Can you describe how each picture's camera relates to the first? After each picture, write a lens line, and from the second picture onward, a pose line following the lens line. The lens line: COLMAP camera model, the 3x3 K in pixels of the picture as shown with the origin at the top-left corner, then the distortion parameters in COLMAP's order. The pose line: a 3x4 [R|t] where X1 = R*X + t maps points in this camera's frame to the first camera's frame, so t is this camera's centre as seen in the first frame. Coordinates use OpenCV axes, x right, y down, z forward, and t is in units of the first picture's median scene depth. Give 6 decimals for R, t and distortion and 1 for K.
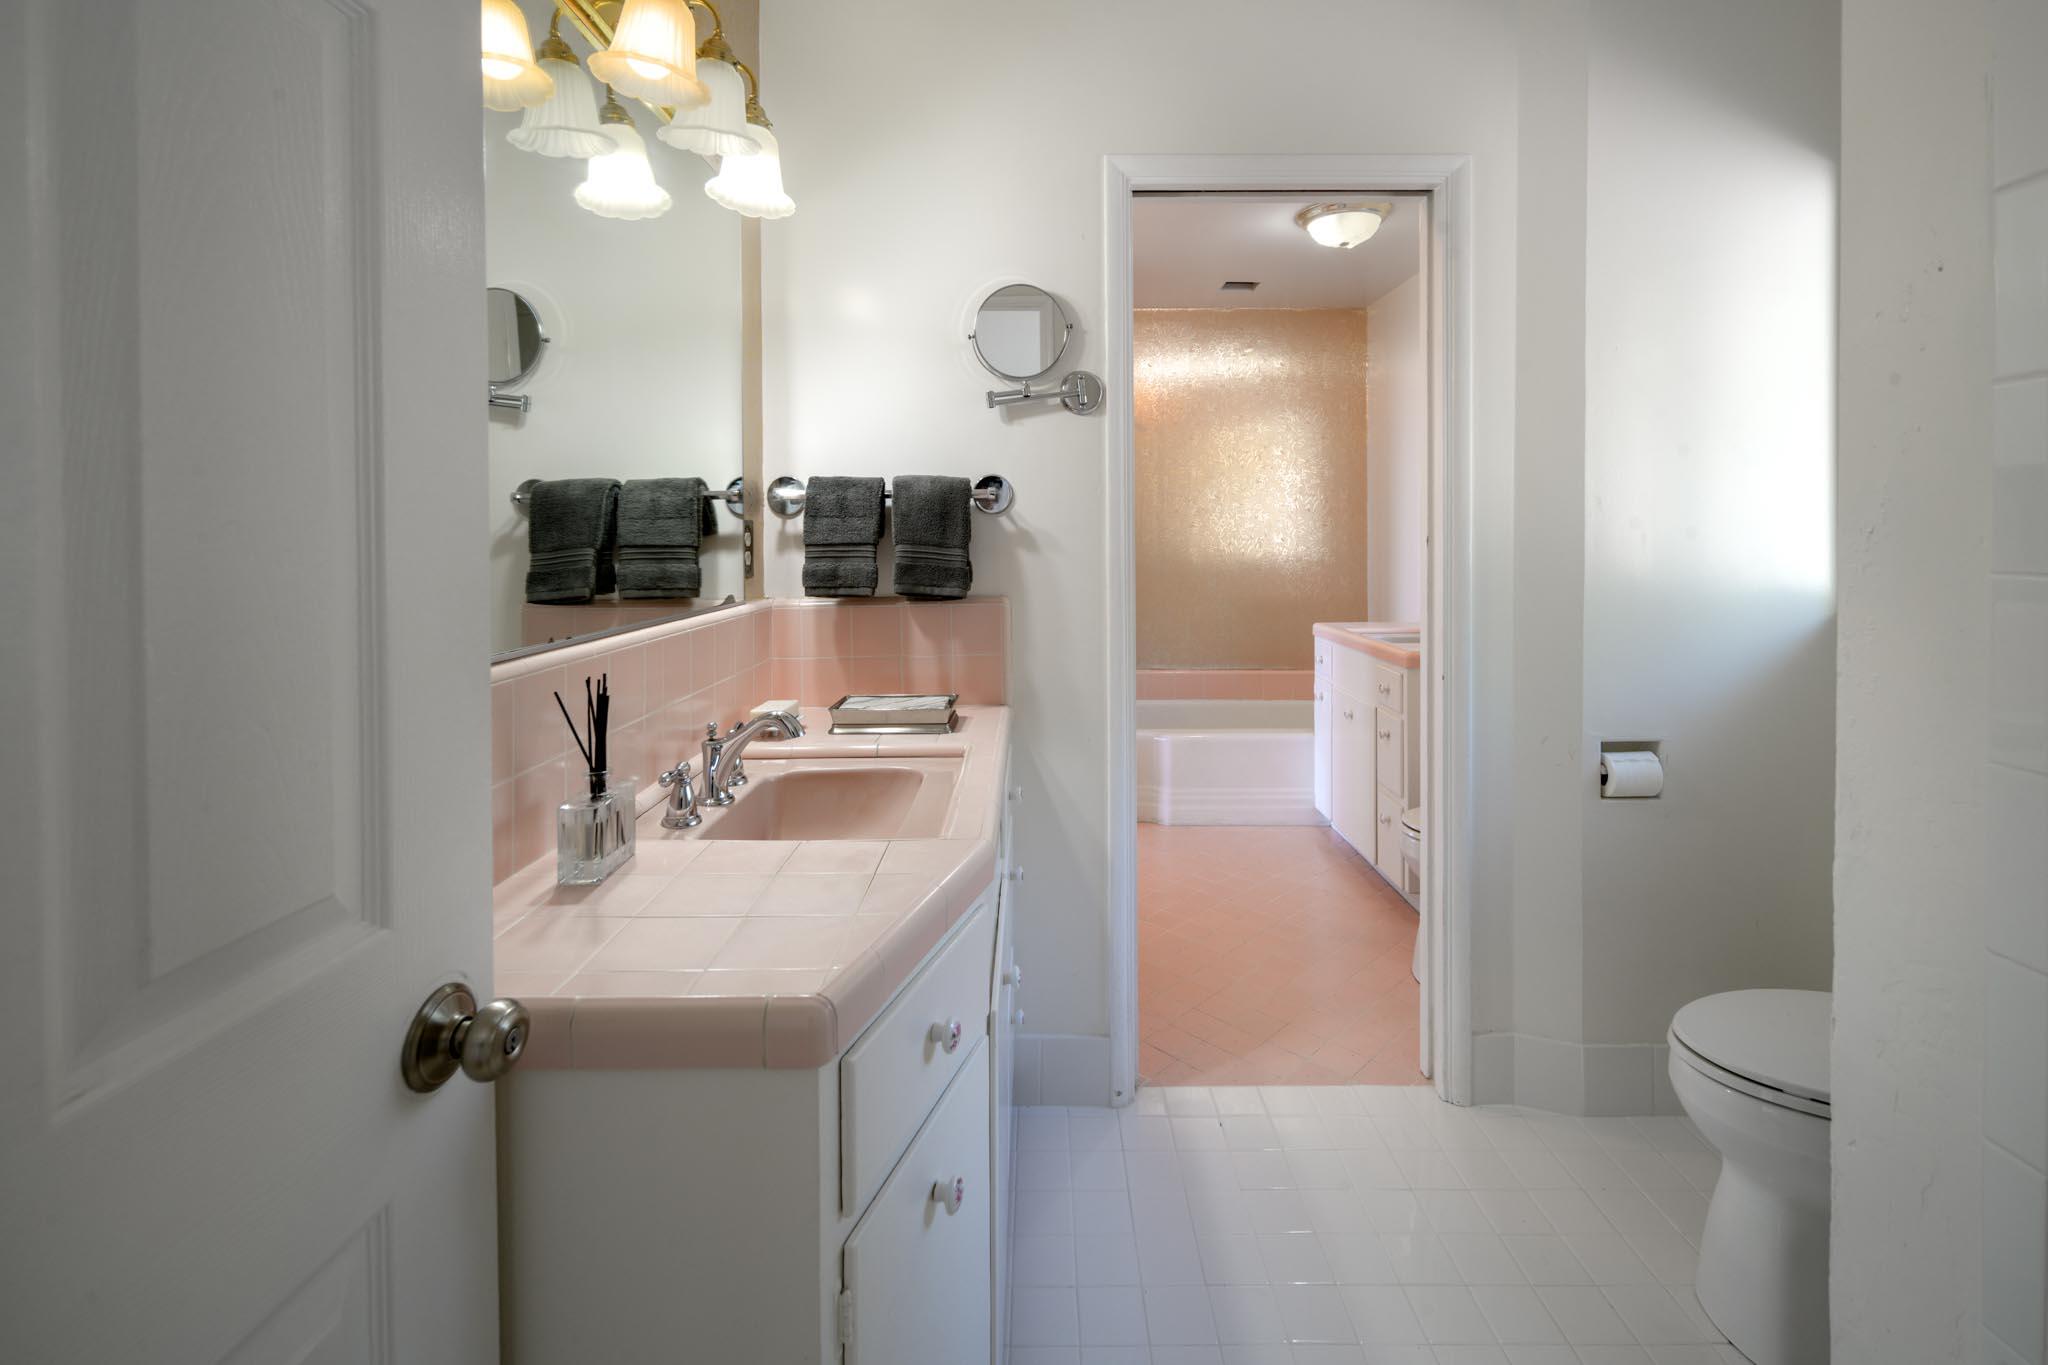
lens RADIAL K [[922.6, 0, 1022.2], [0, 922.6, 680.1], [0, 0, 1]] dist [0.000141, -0.000240]
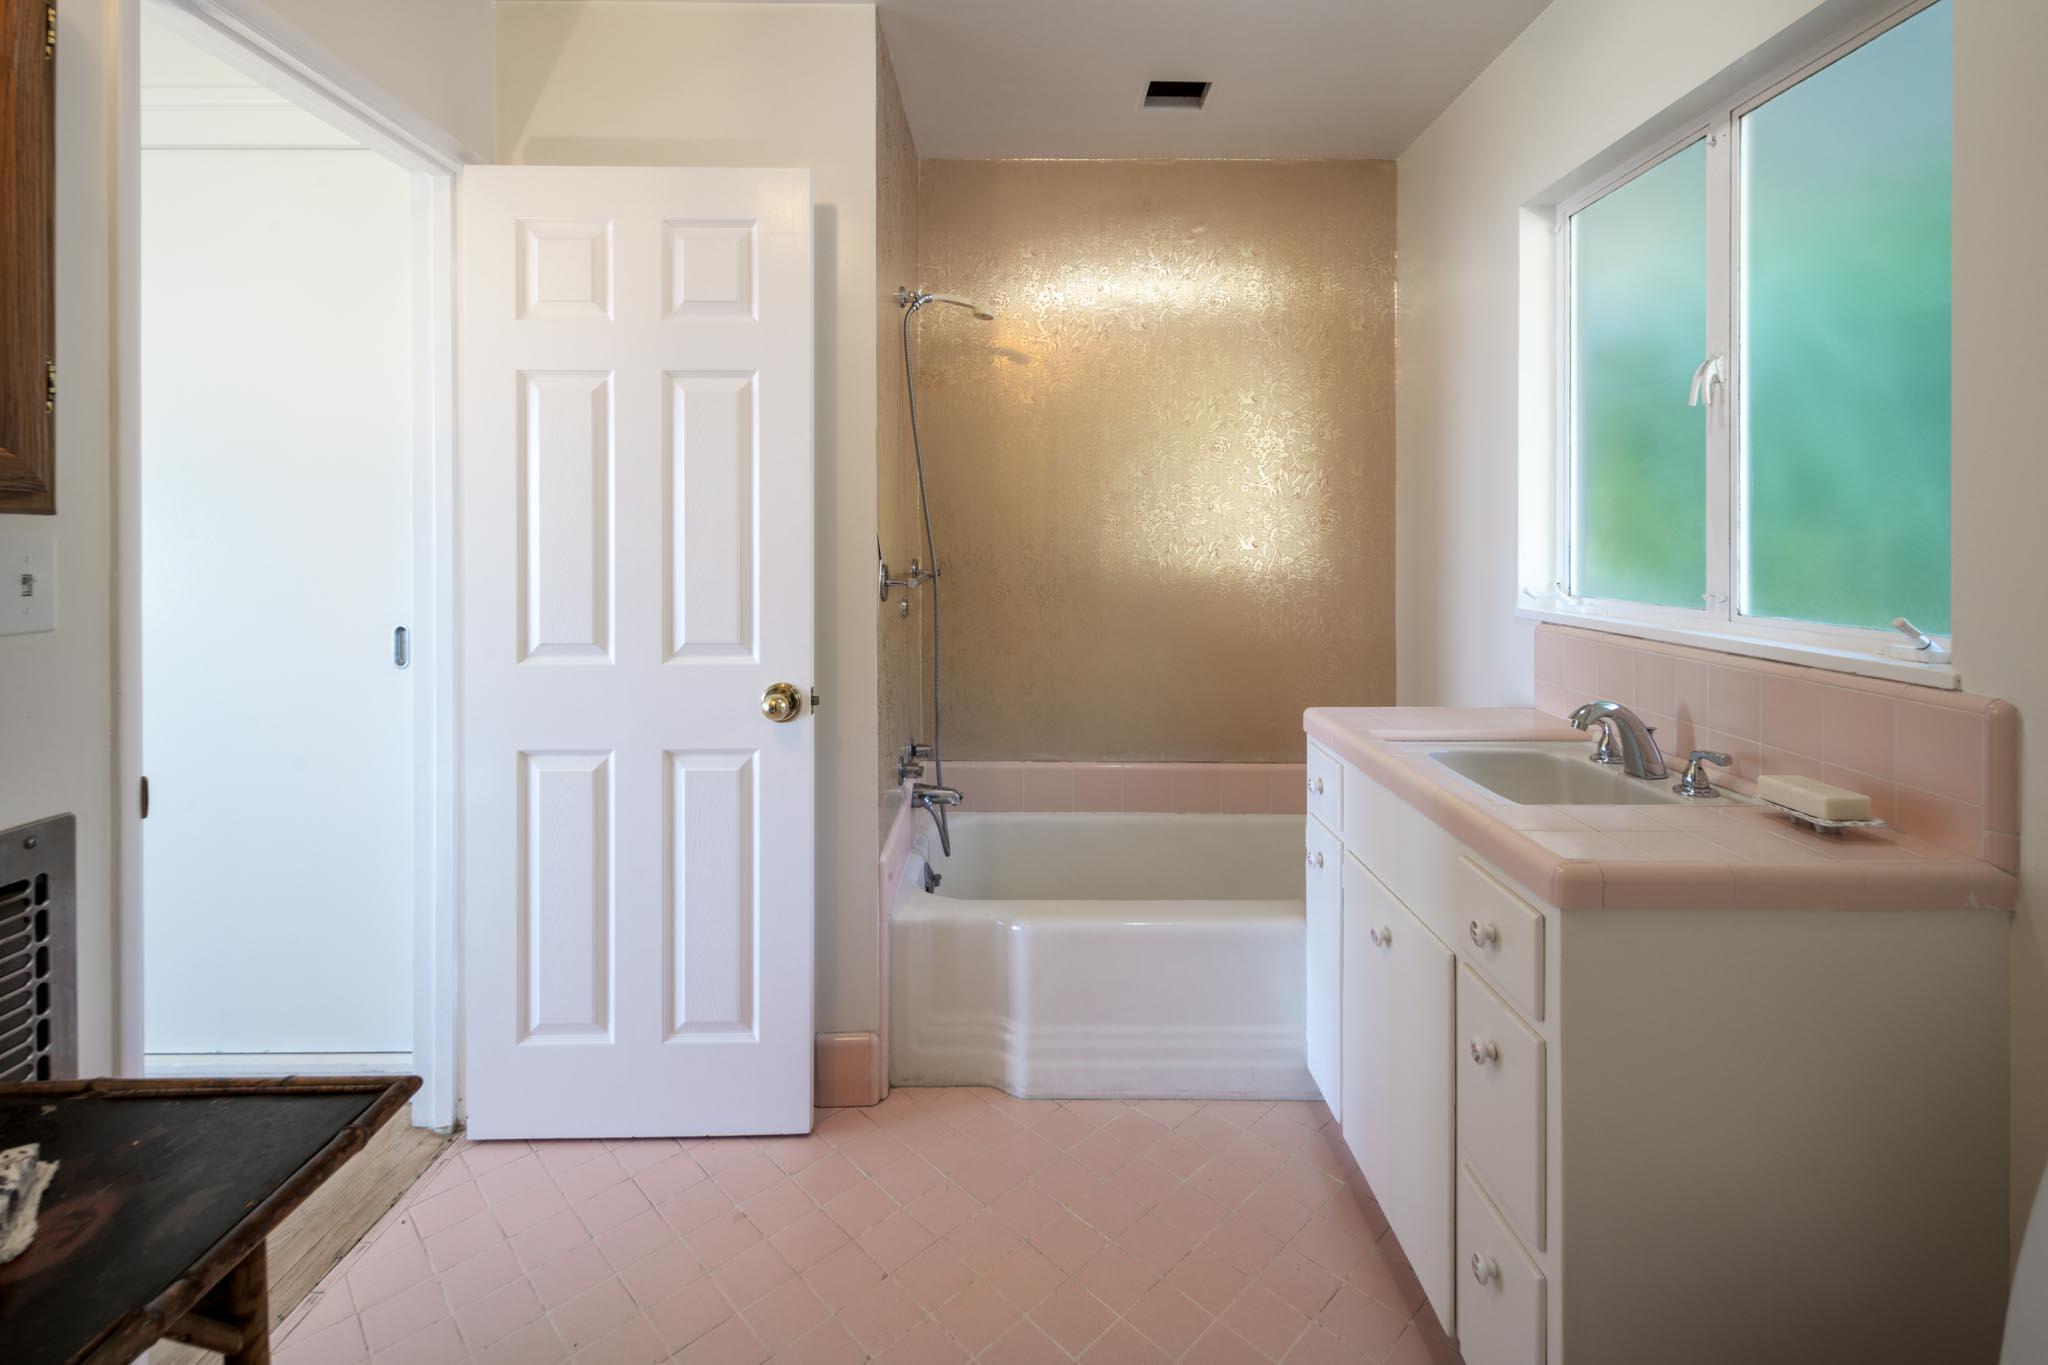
lens RADIAL K [[922.6, 0, 1025.7], [0, 922.6, 683.2], [0, 0, 1]] dist [0.000141, -0.000240]
pose [[0.999933, 0.003746, 0.010967, 0.128740], [-0.003749, 0.999993, 0.000233, -0.062845], [-0.010966, -0.000275, 0.999940, 0.406592]]
